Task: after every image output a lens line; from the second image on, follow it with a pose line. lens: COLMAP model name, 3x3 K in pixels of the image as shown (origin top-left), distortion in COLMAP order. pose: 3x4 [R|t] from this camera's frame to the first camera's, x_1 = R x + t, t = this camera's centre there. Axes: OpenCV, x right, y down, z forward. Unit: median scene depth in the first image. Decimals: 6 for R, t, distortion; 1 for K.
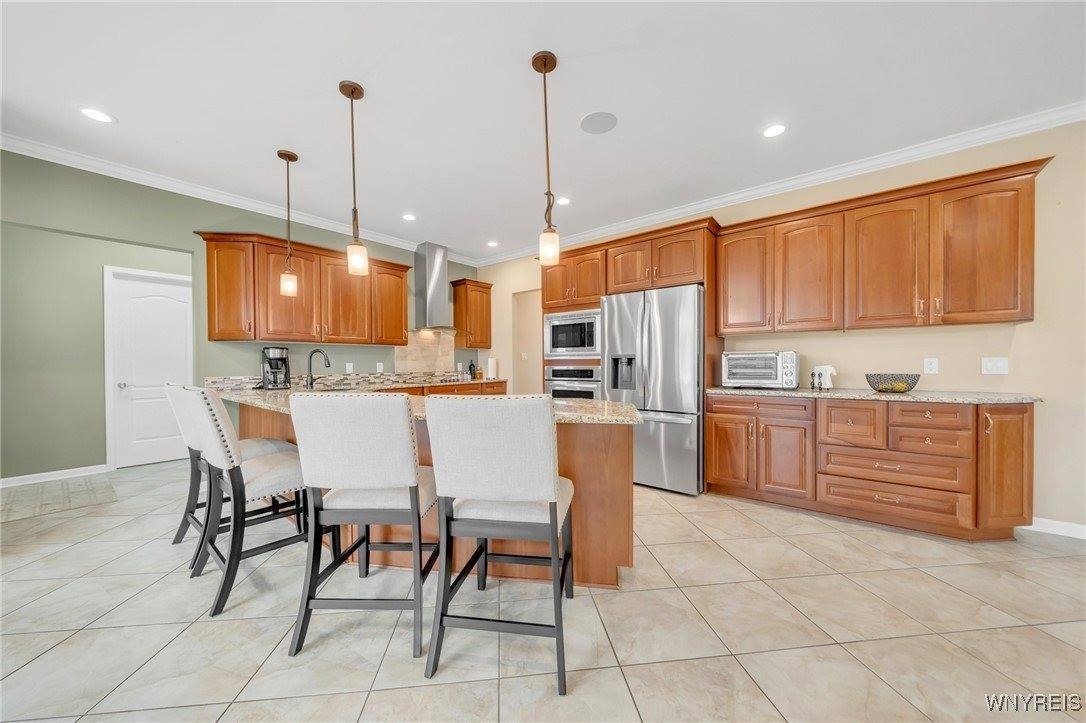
lens RADIAL K [[374.1, 0, 540.9], [0, 374.1, 365.4], [0, 0, 1]] dist [-0.002179, -0.000415]
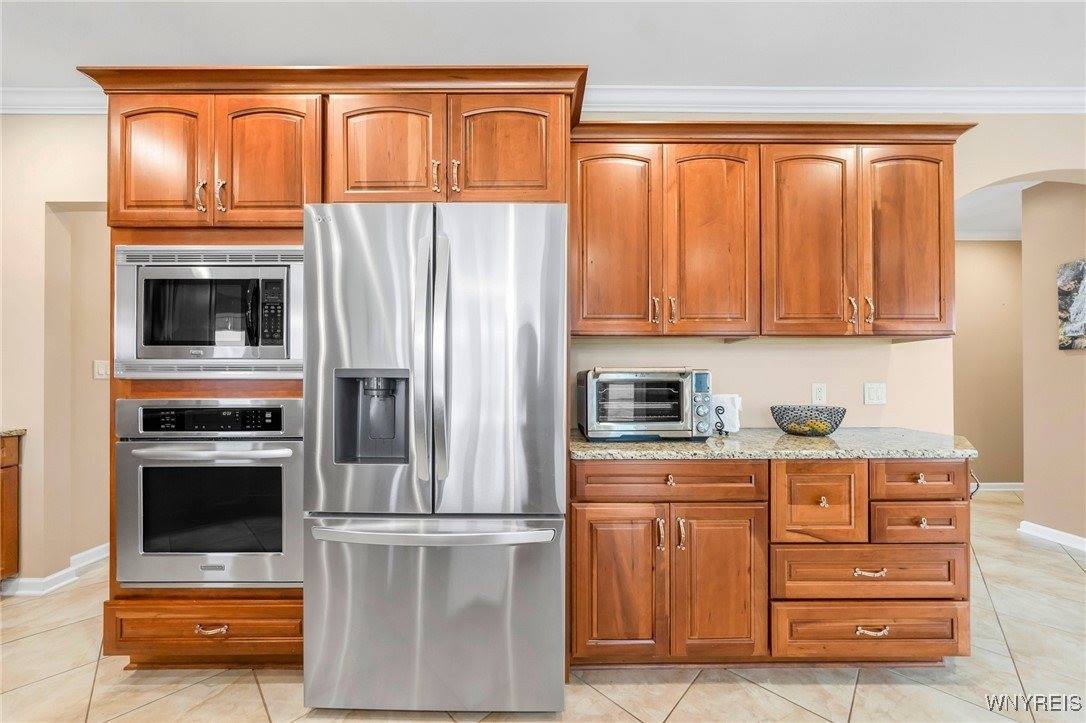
lens RADIAL K [[379.8, 0, 527.5], [0, 379.8, 377.9], [0, 0, 1]] dist [-0.002346, 0.000245]
pose [[0.776224, 0.006396, 0.630425, 0.099035], [-0.002482, 0.999972, -0.007089, -0.017084], [-0.630453, 0.003938, 0.776218, 0.597572]]
